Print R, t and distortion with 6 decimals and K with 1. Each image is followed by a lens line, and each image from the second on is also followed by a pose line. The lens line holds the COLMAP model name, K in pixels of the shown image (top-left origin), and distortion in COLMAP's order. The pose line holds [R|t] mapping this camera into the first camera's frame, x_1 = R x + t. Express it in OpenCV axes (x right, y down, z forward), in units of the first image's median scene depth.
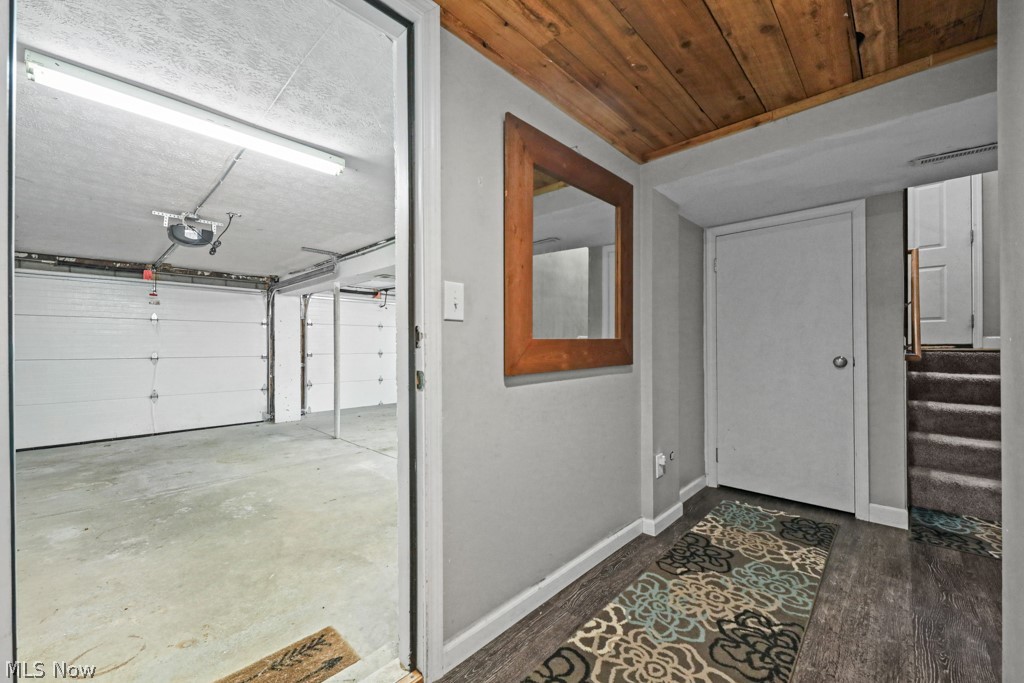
lens RADIAL K [[408.2, 0, 516.1], [0, 408.2, 348.9], [0, 0, 1]] dist [0.000810, -0.000092]
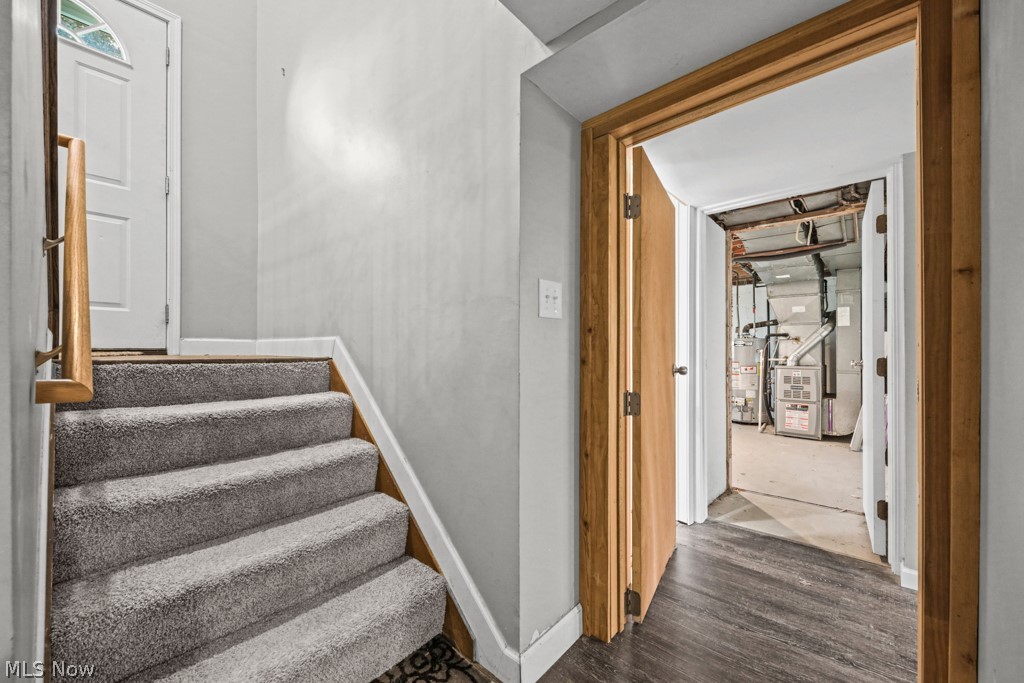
lens RADIAL K [[408.2, 0, 516.1], [0, 408.2, 348.9], [0, 0, 1]] dist [0.000810, -0.000092]
pose [[-0.027664, 0.015854, 0.999492, 0.556759], [0.001267, 0.999874, -0.015825, -0.001576], [-0.999616, 0.000829, -0.027680, 0.570400]]
